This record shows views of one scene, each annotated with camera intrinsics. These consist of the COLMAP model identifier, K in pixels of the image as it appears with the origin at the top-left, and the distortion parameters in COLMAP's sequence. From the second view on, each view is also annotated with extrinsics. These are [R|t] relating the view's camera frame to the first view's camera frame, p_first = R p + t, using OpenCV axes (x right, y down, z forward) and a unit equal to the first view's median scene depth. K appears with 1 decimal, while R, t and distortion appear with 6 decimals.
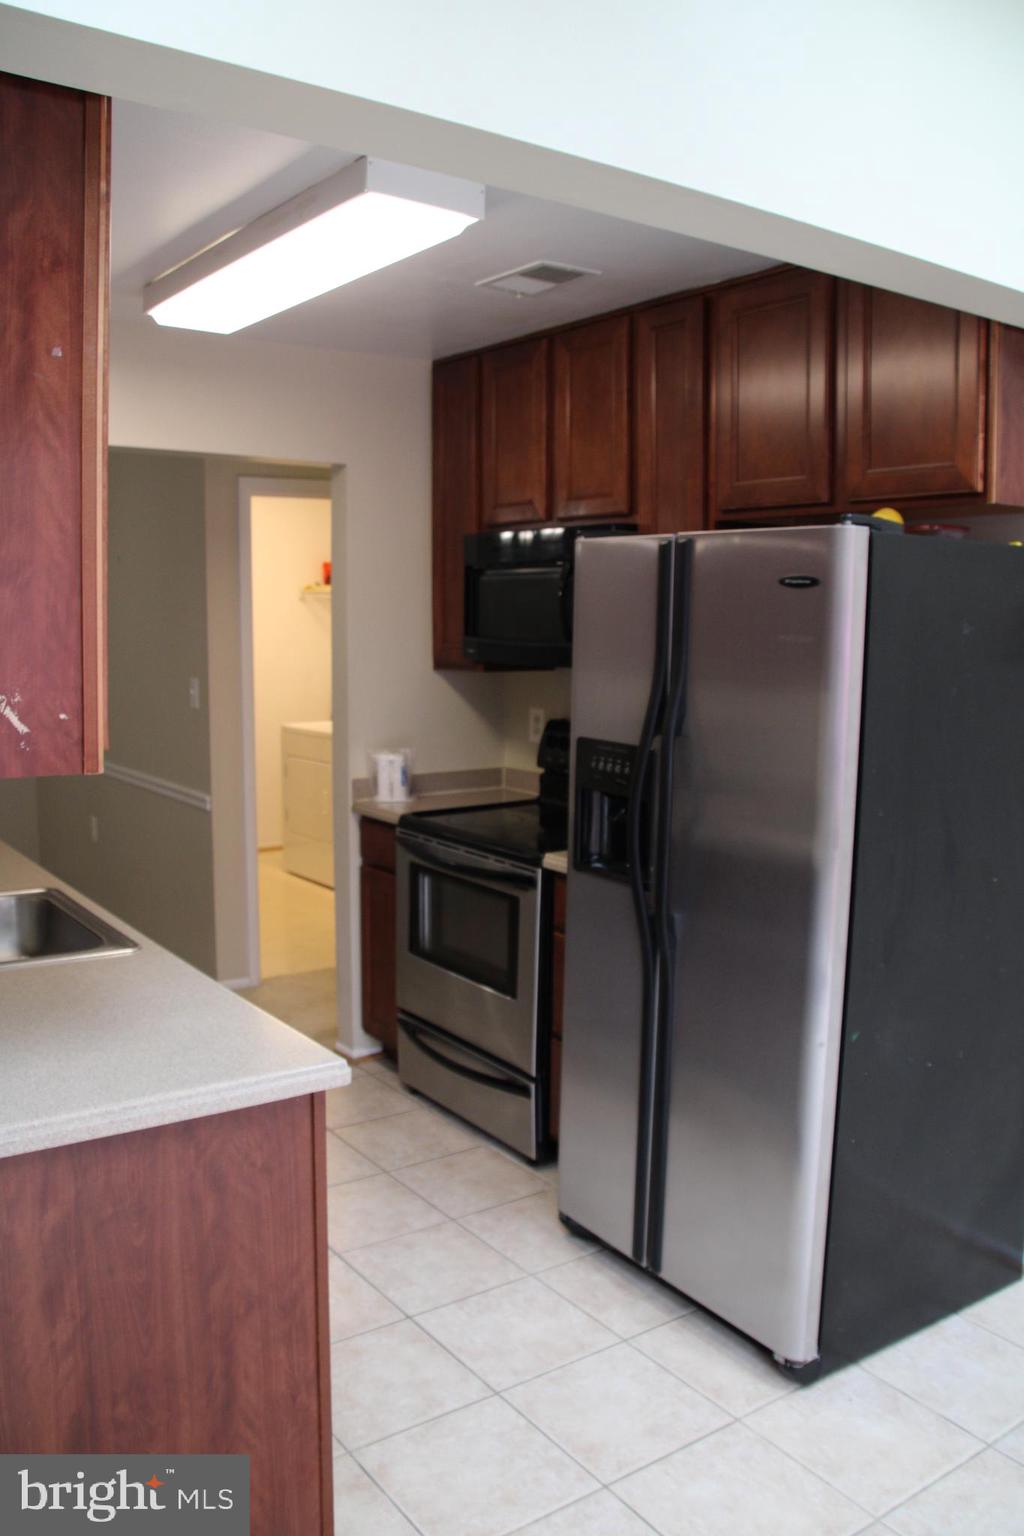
lens RADIAL K [[1260.1, 0, 512.0], [0, 1260.1, 768.0], [0, 0, 1]] dist [-0.164714, 0.116591]
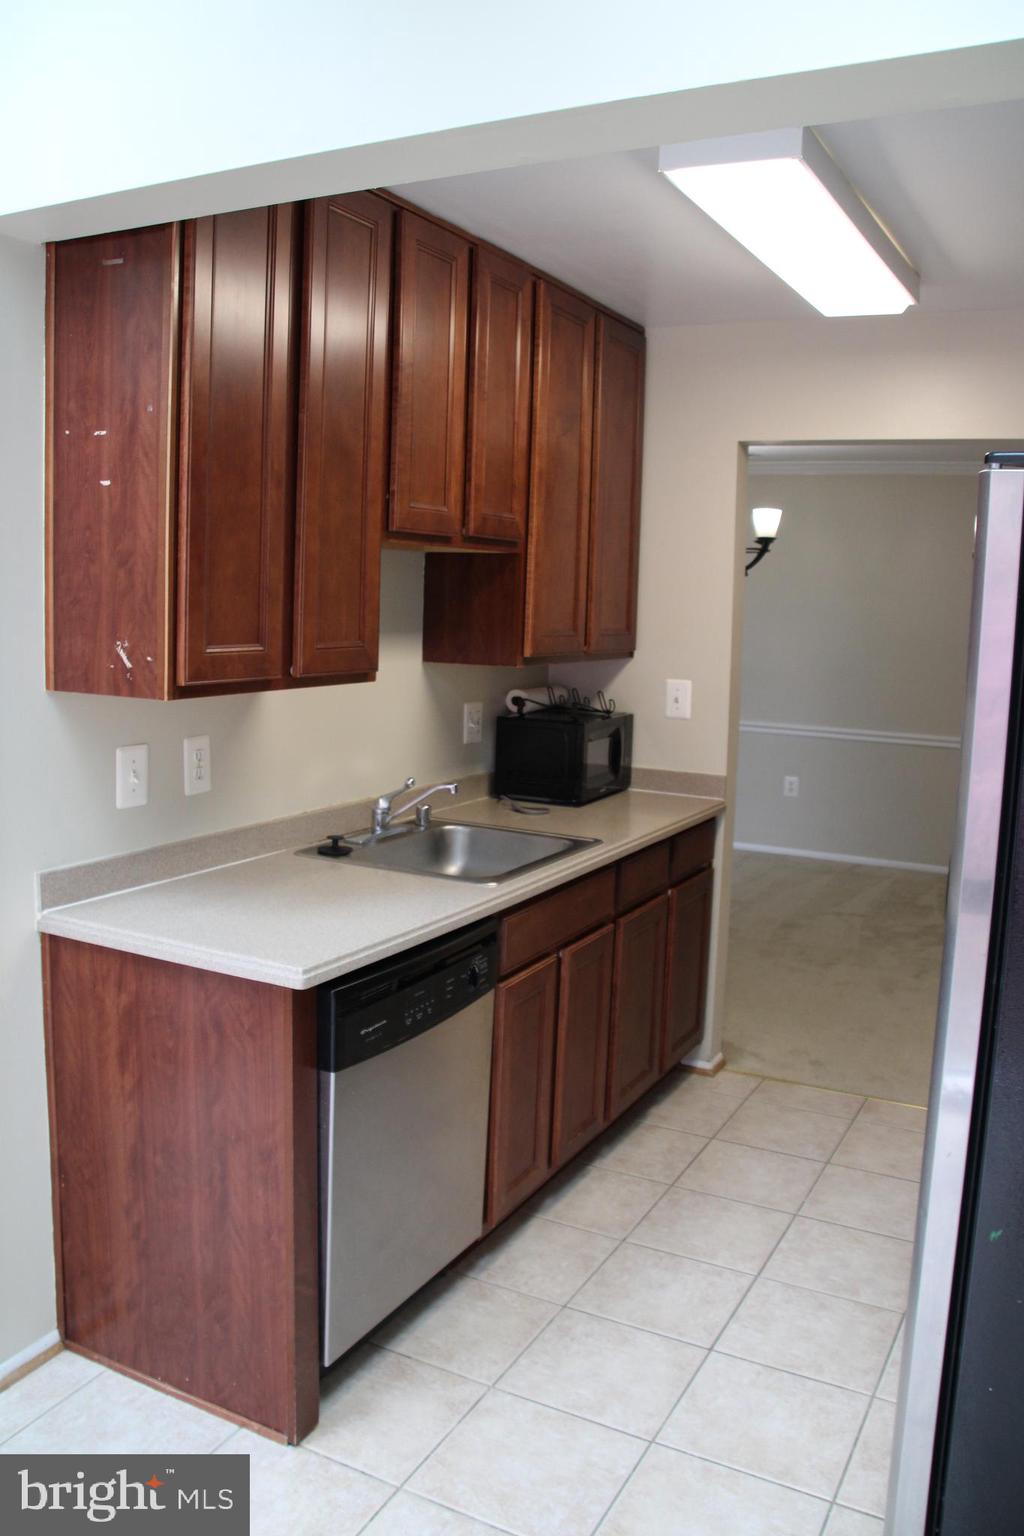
lens RADIAL K [[1260.1, 0, 512.0], [0, 1260.1, 768.0], [0, 0, 1]] dist [-0.164714, 0.116591]
pose [[0.450640, 0.117318, -0.884963, 1.079288], [-0.130985, 0.989287, 0.064448, -0.061247], [0.883044, 0.086874, 0.461180, 0.678434]]
